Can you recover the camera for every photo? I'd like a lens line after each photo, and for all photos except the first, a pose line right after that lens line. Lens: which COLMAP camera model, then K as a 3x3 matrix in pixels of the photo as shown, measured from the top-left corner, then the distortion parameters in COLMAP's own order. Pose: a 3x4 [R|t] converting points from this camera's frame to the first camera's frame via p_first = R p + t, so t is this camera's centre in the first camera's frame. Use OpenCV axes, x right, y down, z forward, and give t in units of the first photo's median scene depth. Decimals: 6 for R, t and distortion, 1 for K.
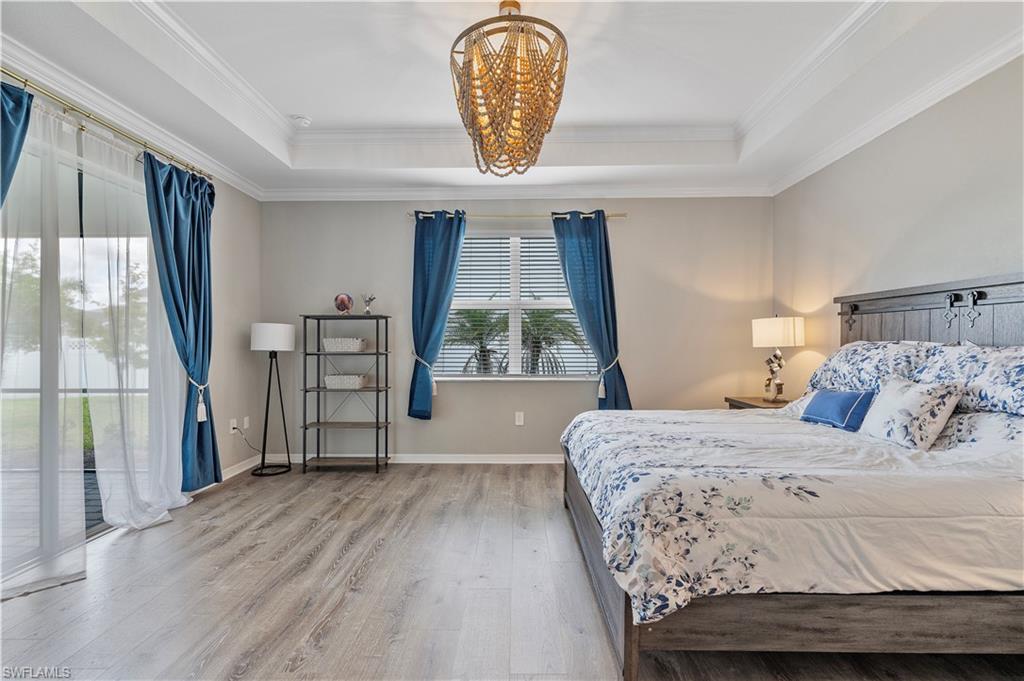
lens RADIAL K [[463.0, 0, 505.3], [0, 463.0, 342.1], [0, 0, 1]] dist [-0.017002, 0.000371]
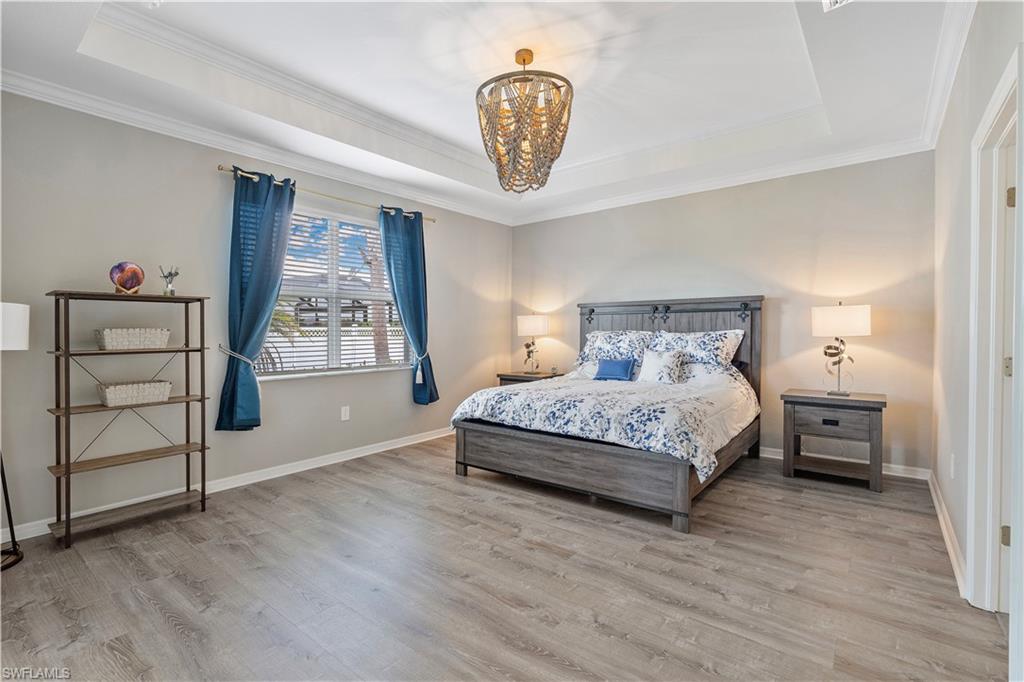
lens RADIAL K [[463.0, 0, 504.4], [0, 463.0, 343.7], [0, 0, 1]] dist [-0.017002, 0.000371]
pose [[0.615850, -0.021948, 0.787558, -0.539193], [0.008471, 0.999739, 0.021237, 0.004233], [-0.787818, -0.006407, 0.615875, 0.162624]]
